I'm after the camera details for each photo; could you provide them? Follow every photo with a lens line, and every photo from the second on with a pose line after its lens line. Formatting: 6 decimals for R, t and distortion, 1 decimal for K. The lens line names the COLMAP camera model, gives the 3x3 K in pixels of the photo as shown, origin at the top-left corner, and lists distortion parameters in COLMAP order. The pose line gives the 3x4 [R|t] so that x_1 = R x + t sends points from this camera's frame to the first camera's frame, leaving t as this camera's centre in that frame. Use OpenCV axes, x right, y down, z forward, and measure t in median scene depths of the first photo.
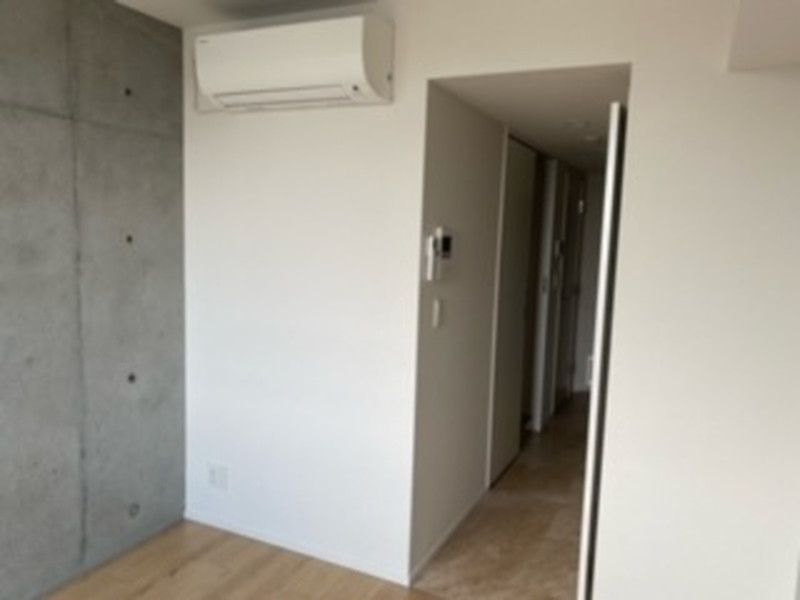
lens RADIAL K [[610.0, 0, 404.3], [0, 610.0, 302.5], [0, 0, 1]] dist [0.007094, -0.010894]
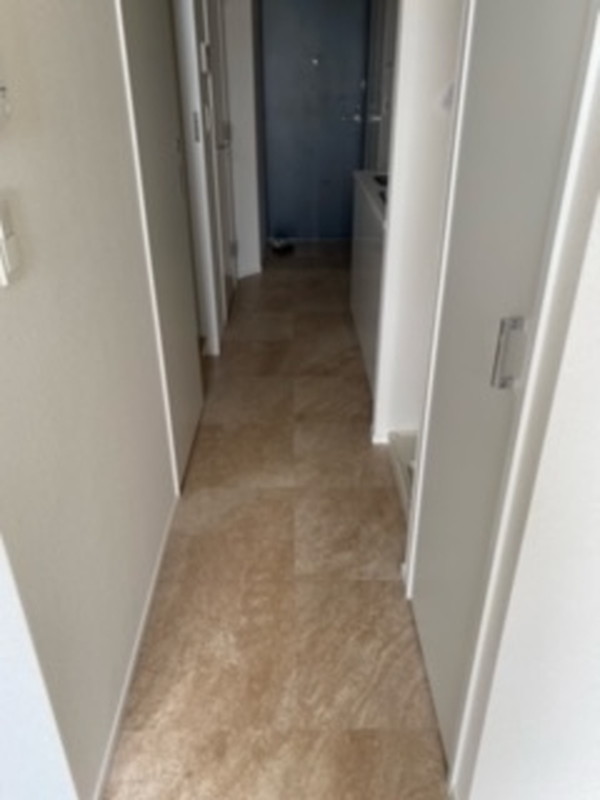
lens RADIAL K [[616.1, 0, 300.0], [0, 616.1, 400.0], [0, 0, 1]] dist [0.010177, -0.000297]
pose [[0.898939, -0.239415, 0.366863, 0.058751], [0.084237, 0.916288, 0.391561, -0.022473], [-0.429898, -0.321086, 0.843855, 0.644342]]
